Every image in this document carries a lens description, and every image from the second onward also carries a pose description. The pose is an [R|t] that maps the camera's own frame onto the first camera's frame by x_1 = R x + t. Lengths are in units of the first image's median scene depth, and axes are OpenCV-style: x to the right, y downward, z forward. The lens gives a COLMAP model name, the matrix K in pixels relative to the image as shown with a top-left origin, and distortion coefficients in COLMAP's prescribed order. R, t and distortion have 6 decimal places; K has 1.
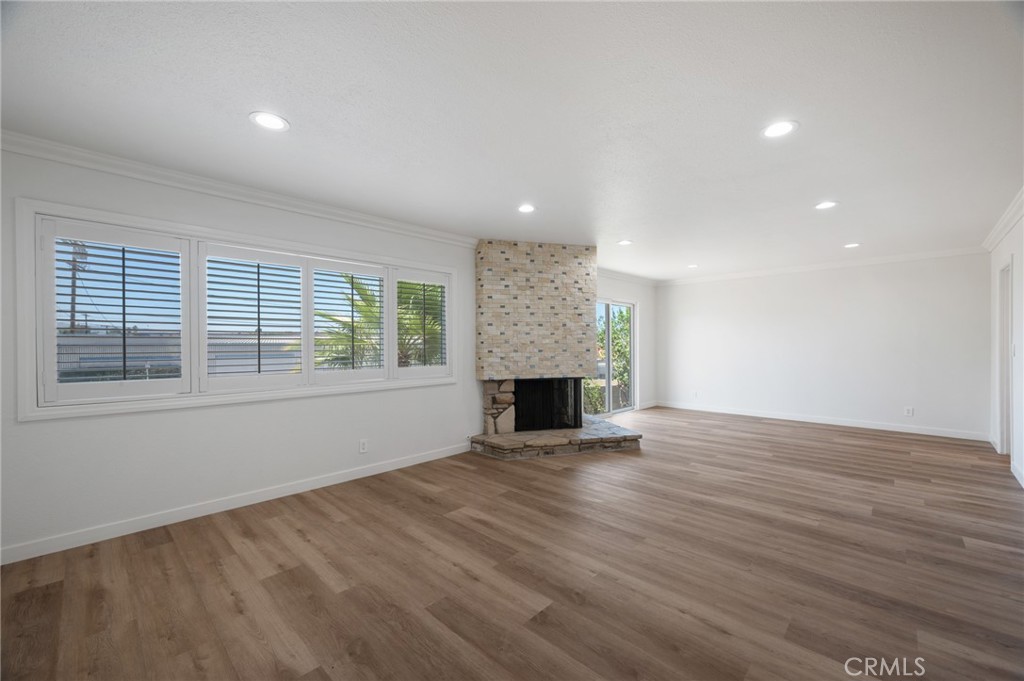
lens RADIAL K [[403.1, 0, 512.0], [0, 403.1, 340.5], [0, 0, 1]] dist [0.000648, 0.000246]
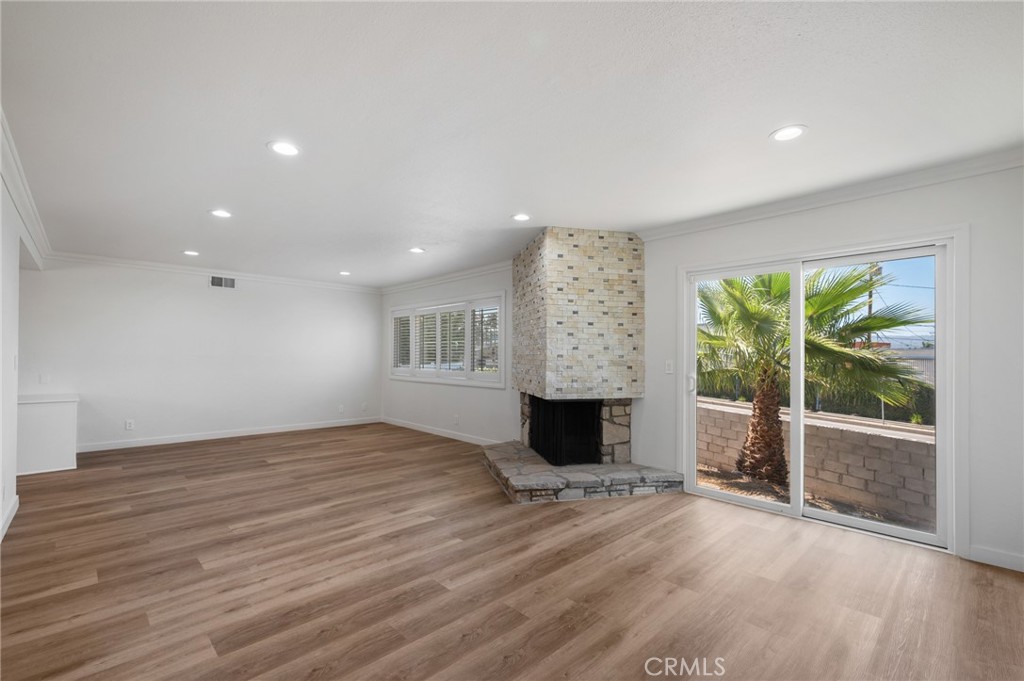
lens RADIAL K [[447.2, 0, 509.2], [0, 447.2, 348.2], [0, 0, 1]] dist [-0.000507, -0.000528]
pose [[-0.031688, -0.013201, -0.999411, 1.700146], [-0.002744, 0.999910, -0.013121, 0.013065], [0.999494, 0.002327, -0.031722, 1.582045]]
